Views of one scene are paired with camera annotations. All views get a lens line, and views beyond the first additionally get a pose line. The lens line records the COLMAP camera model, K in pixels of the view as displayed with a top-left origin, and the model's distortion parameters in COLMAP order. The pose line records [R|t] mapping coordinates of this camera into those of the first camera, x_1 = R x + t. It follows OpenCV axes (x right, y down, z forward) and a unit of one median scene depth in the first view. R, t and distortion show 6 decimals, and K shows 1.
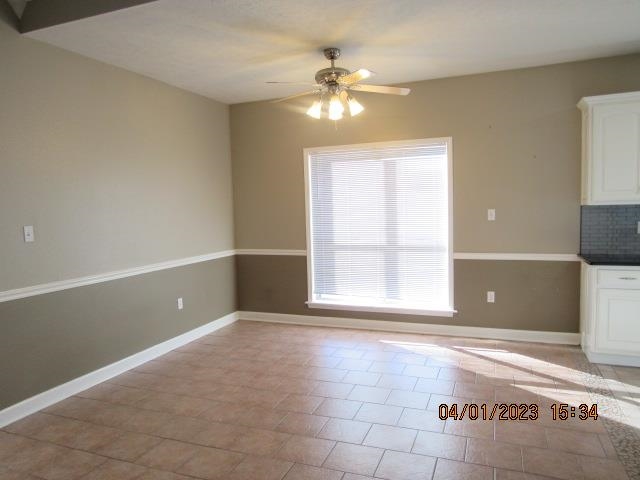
lens RADIAL K [[457.6, 0, 314.4], [0, 457.6, 241.1], [0, 0, 1]] dist [-0.025661, 0.010318]
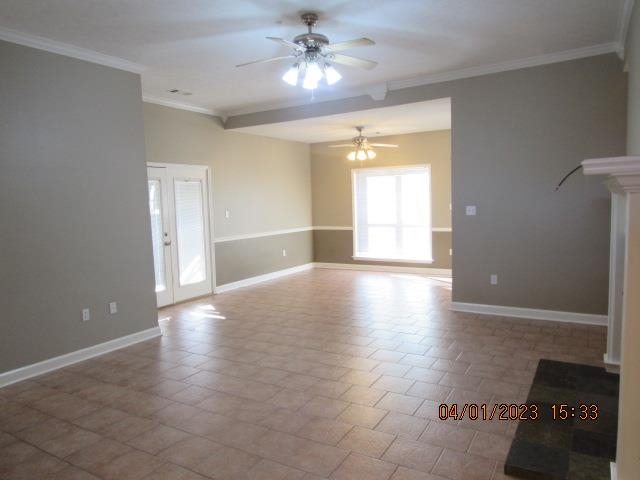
lens RADIAL K [[457.6, 0, 314.4], [0, 457.6, 241.1], [0, 0, 1]] dist [-0.025661, 0.010318]
pose [[0.986273, 0.012074, -0.164678, 0.133872], [-0.009531, 0.999823, 0.016223, 0.049632], [0.164845, -0.014431, 0.986214, -0.798892]]
